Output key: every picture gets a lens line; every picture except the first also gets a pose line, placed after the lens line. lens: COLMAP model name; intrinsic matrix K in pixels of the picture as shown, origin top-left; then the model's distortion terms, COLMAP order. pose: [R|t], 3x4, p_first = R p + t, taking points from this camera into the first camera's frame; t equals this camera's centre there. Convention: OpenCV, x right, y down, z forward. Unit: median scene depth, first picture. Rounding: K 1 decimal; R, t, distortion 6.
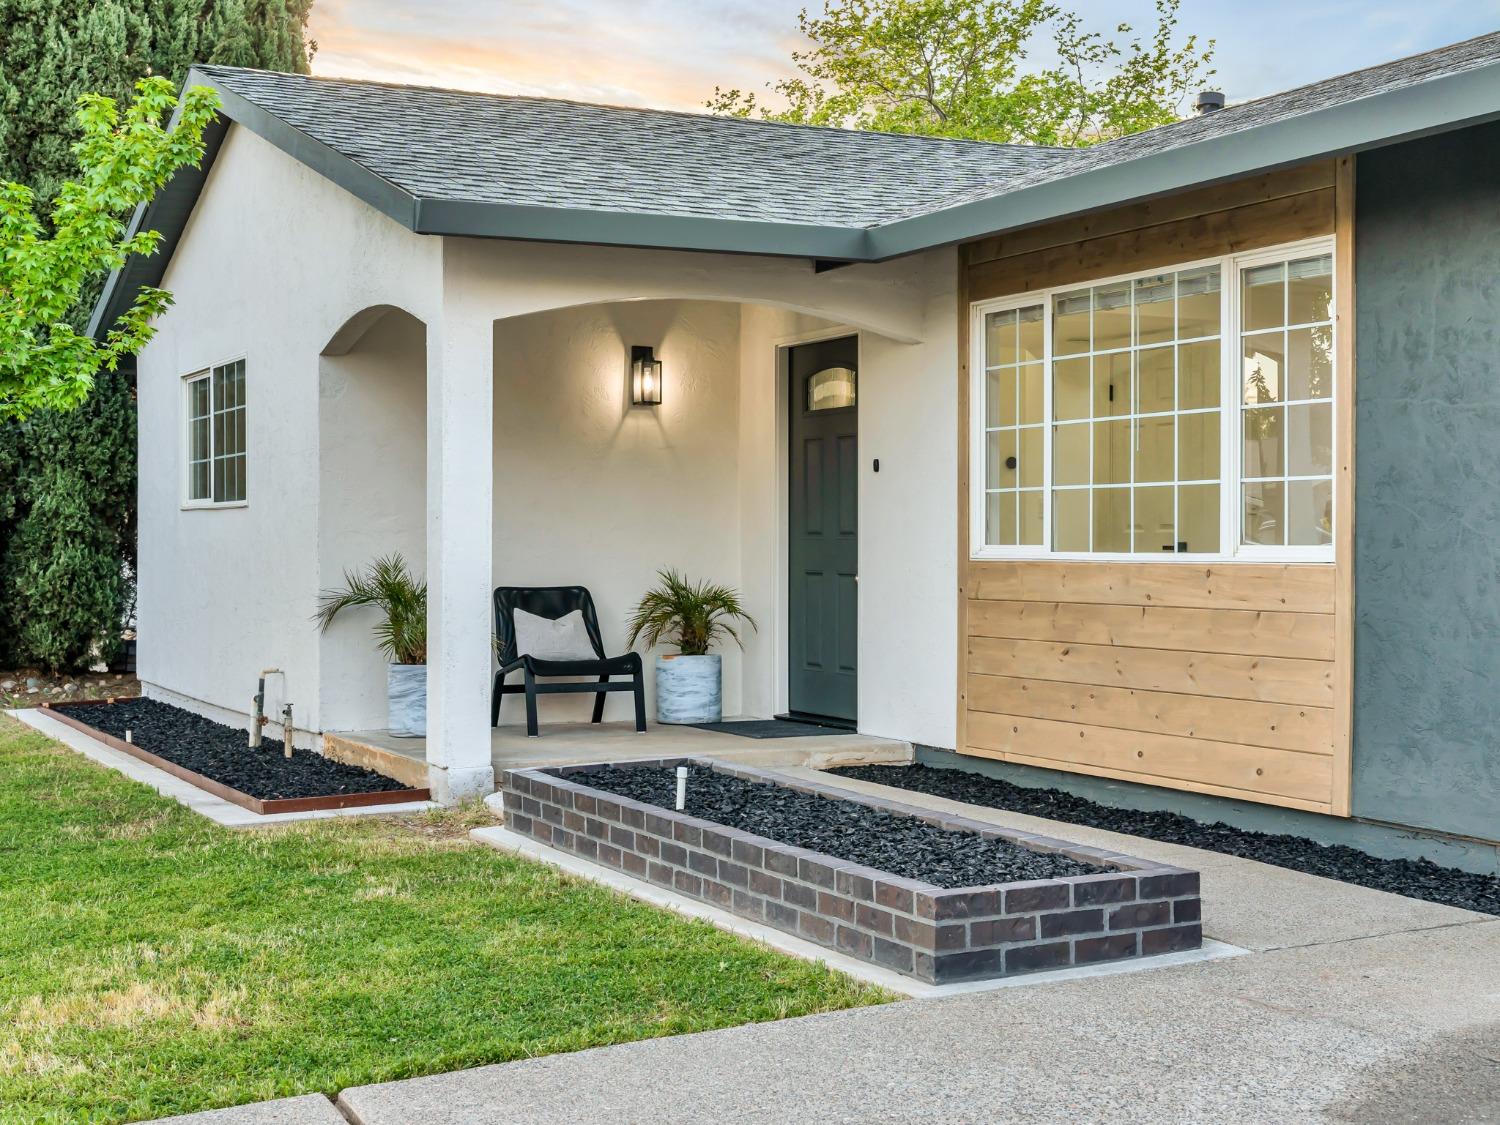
lens RADIAL K [[1679.6, 0, 750.0], [0, 1679.6, 562.5], [0, 0, 1]] dist [0.006758, -0.015721]
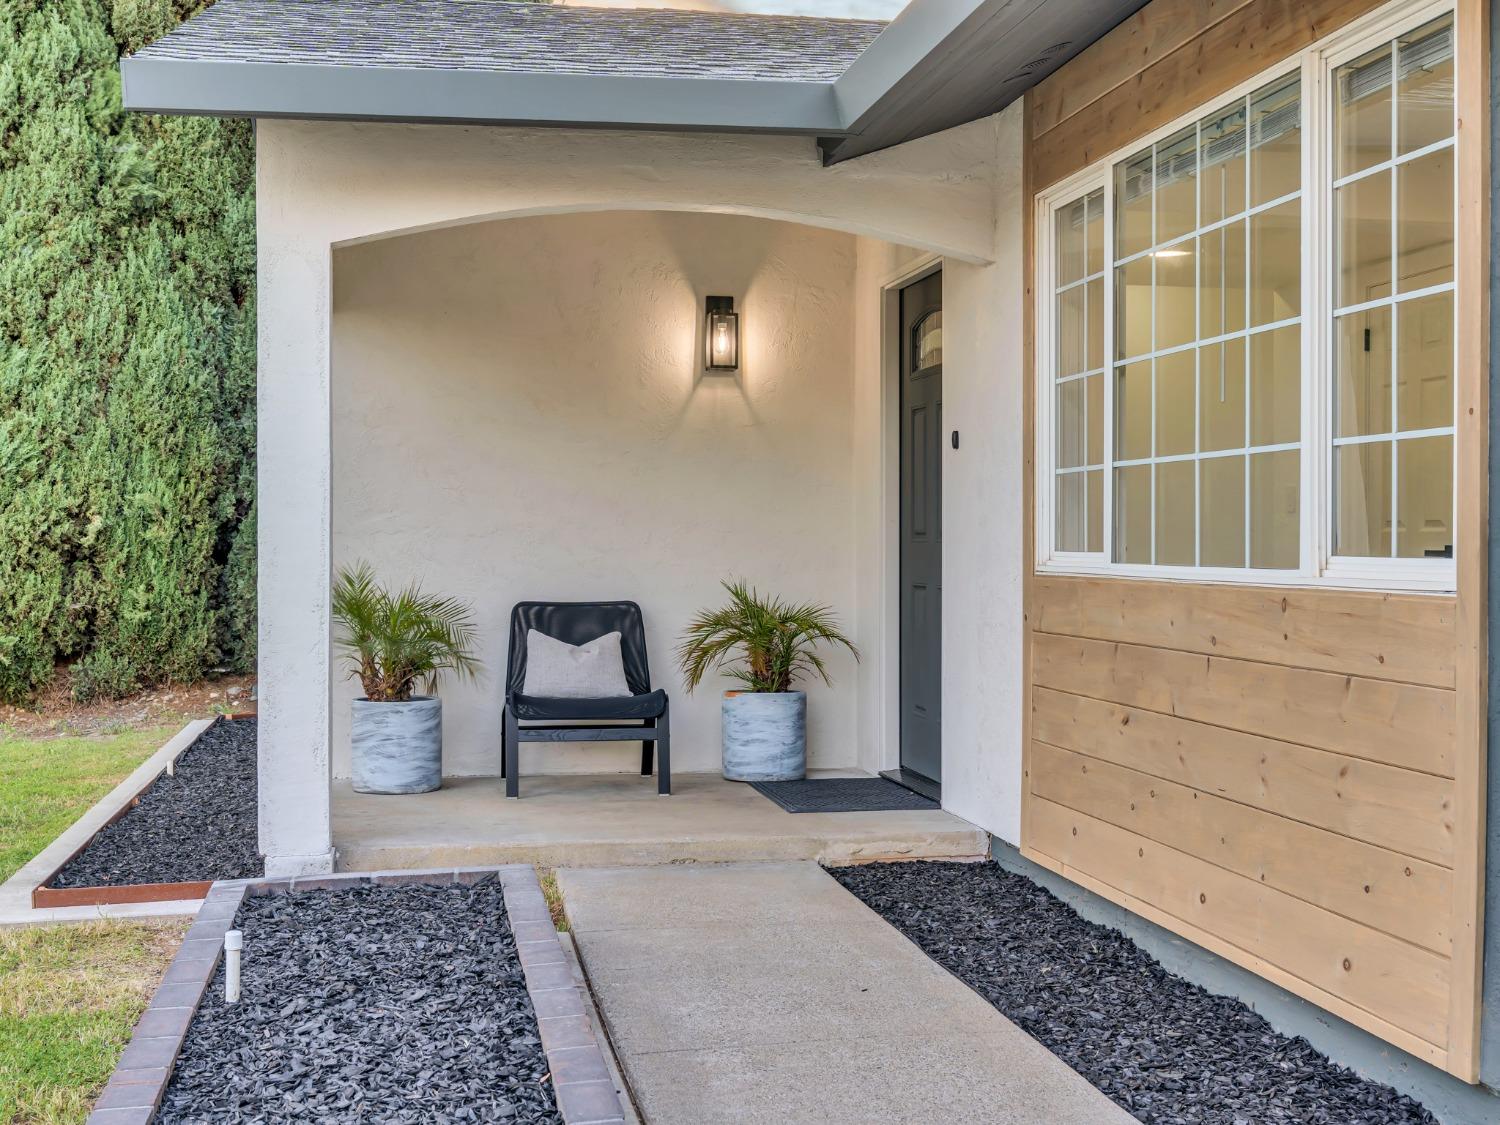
lens RADIAL K [[1679.6, 0, 750.0], [0, 1679.6, 562.5], [0, 0, 1]] dist [0.006758, -0.015721]
pose [[0.967866, 0.003199, -0.251445, 0.189583], [-0.002993, 0.999995, 0.001201, -0.006469], [0.251448, -0.000410, 0.967871, 0.310609]]
